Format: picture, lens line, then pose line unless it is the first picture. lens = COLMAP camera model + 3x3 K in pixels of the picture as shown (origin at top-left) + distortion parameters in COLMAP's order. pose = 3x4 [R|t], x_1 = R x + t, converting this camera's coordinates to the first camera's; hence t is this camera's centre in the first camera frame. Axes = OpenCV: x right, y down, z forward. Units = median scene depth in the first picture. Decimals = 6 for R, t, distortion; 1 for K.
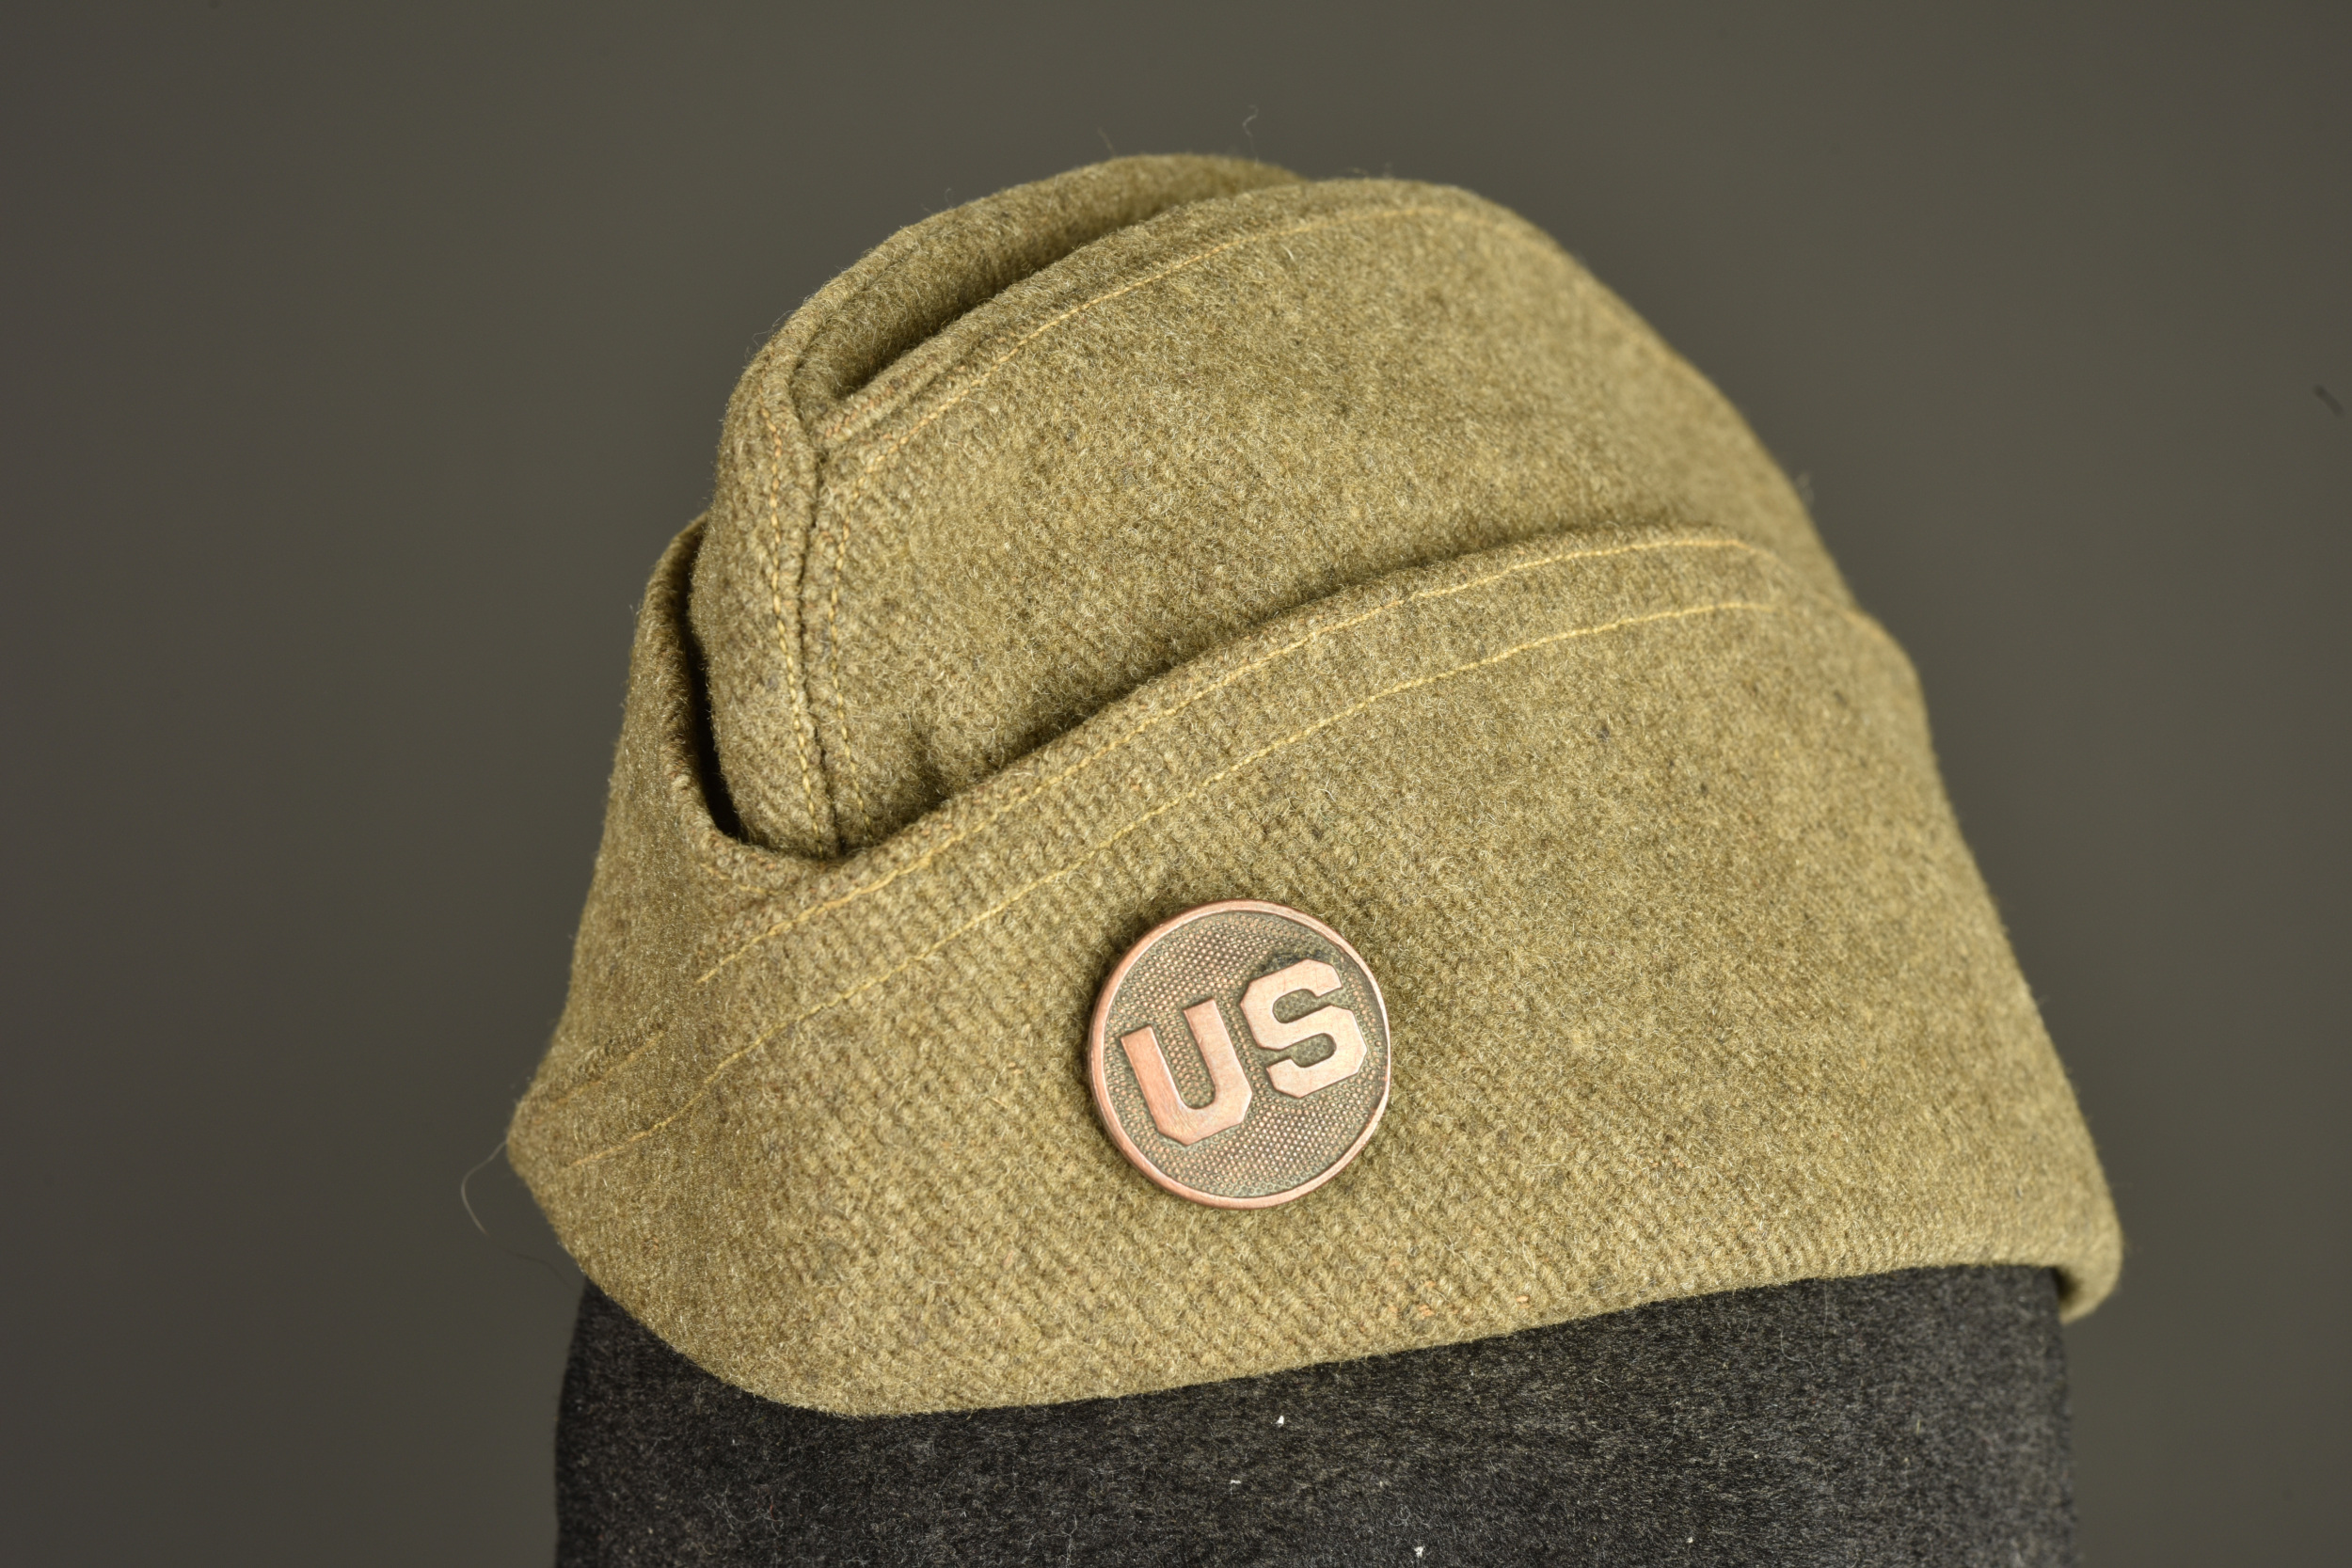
lens RADIAL K [[3767.0, 0, 1176.0], [0, 3767.0, 784.0], [0, 0, 1]] dist [-0.042049, 0.015745]
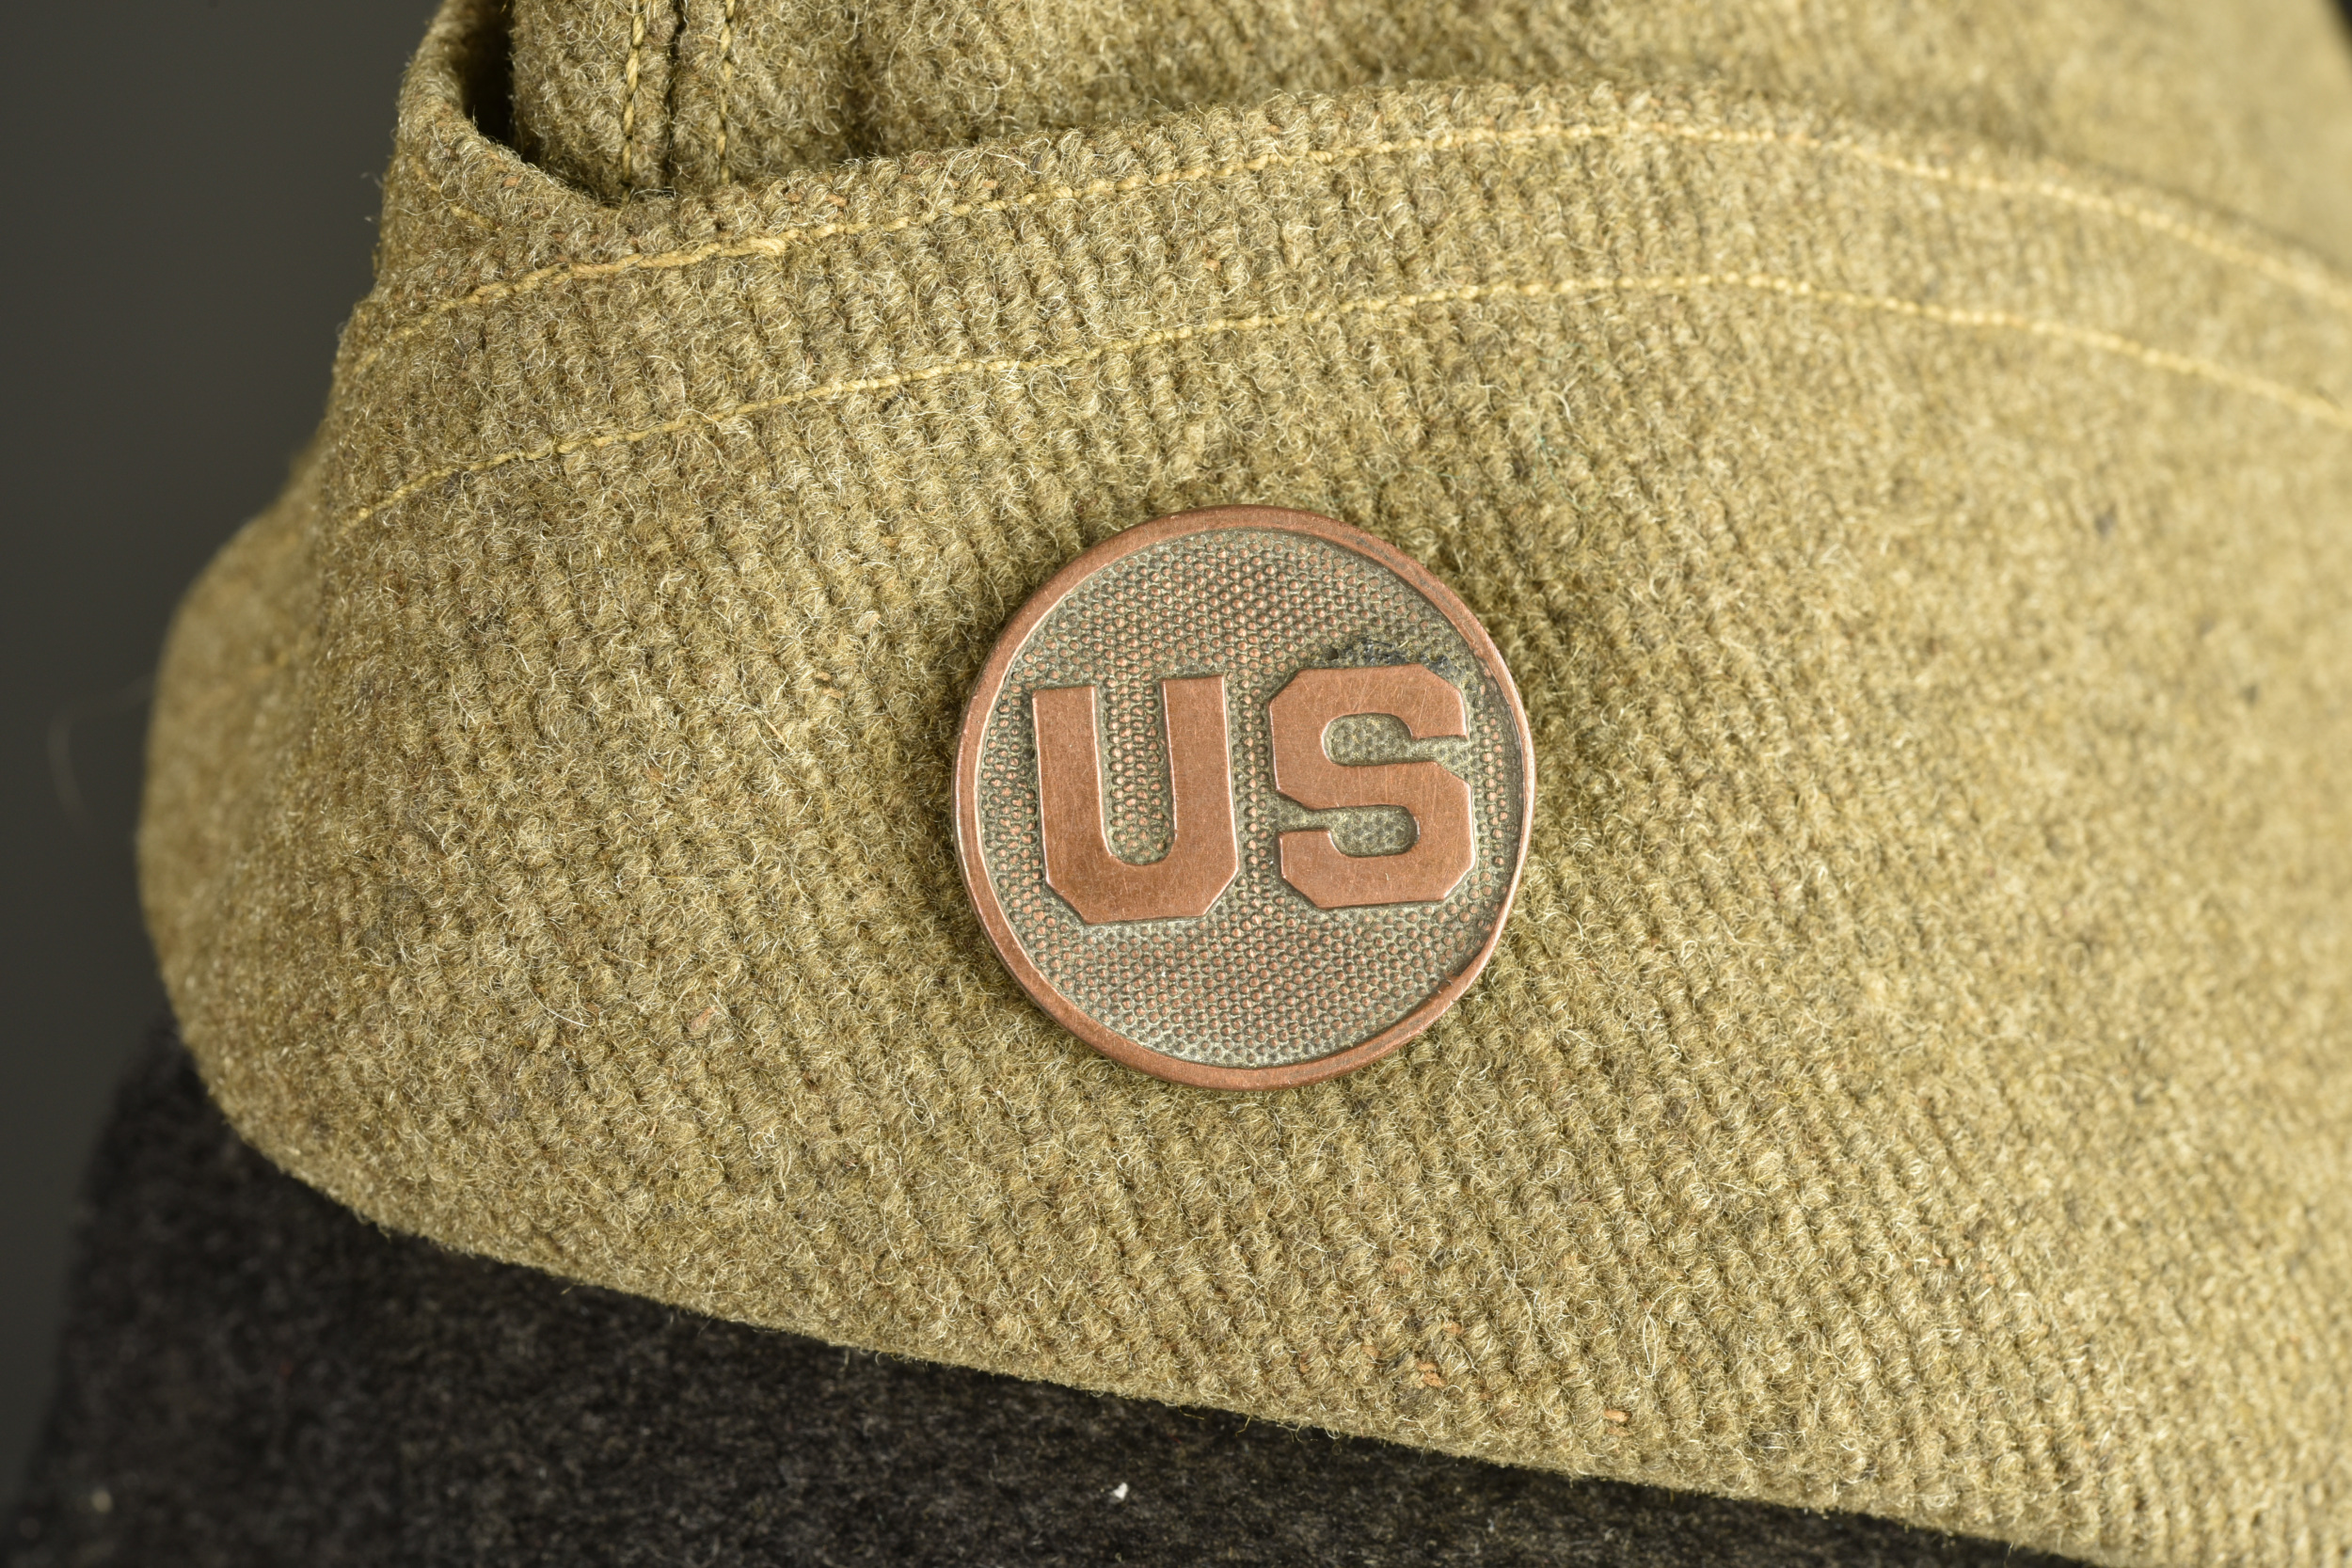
lens RADIAL K [[4113.7, 0, 1119.8], [0, 4113.7, 785.4], [0, 0, 1]] dist [0.037672, -0.781766]
pose [[0.942406, 0.304029, -0.139416, 0.080719], [-0.307968, 0.951370, -0.007079, 0.079661], [0.130484, 0.049607, 0.990209, 0.425671]]
